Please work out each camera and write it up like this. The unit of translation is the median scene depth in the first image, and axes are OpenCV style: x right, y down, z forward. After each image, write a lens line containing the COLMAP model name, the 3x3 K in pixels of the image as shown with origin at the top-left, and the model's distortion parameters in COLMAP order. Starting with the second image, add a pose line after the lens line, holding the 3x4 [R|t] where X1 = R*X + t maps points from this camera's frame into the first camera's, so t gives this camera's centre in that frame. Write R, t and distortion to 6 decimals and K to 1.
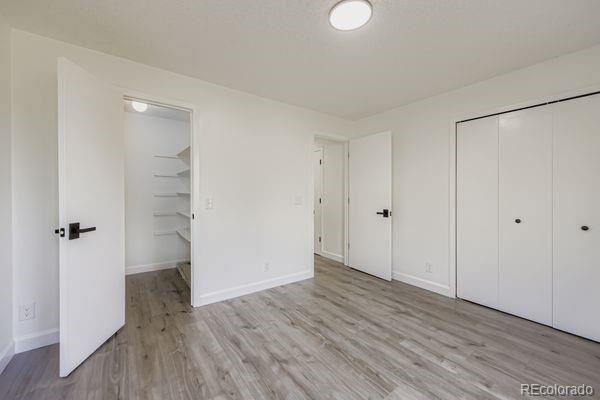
lens RADIAL K [[238.1, 0, 301.6], [0, 238.1, 194.3], [0, 0, 1]] dist [0.008801, -0.002788]
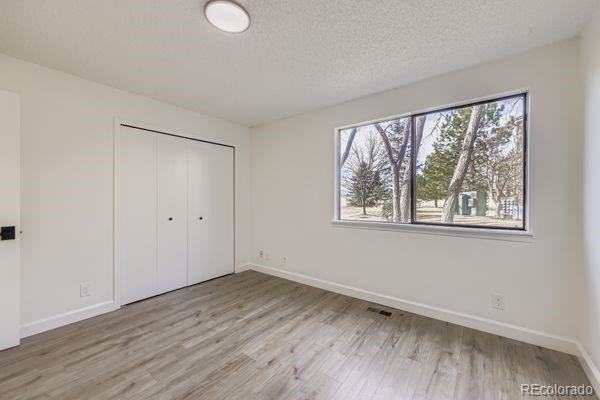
lens RADIAL K [[238.1, 0, 299.8], [0, 238.1, 197.9], [0, 0, 1]] dist [0.008801, -0.002788]
pose [[-0.268699, -0.003032, 0.963219, -0.627425], [0.004575, 0.999980, 0.004424, -0.008820], [-0.963213, 0.005596, -0.268680, 0.745544]]
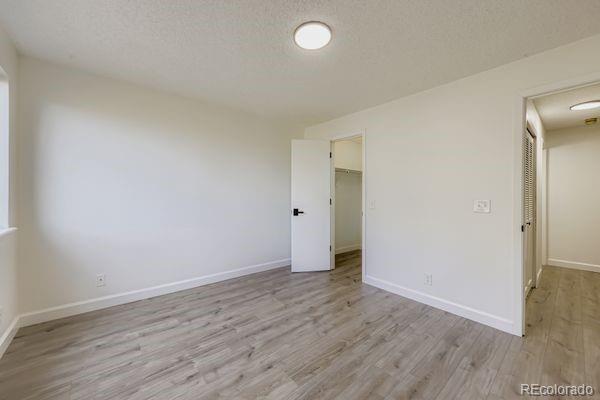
lens RADIAL K [[238.1, 0, 304.0], [0, 238.1, 197.9], [0, 0, 1]] dist [0.008801, -0.002788]
pose [[0.072466, 0.005062, -0.997358, 1.006700], [-0.012755, 0.999910, 0.004148, 0.002337], [0.997289, 0.012420, 0.072524, 0.671539]]
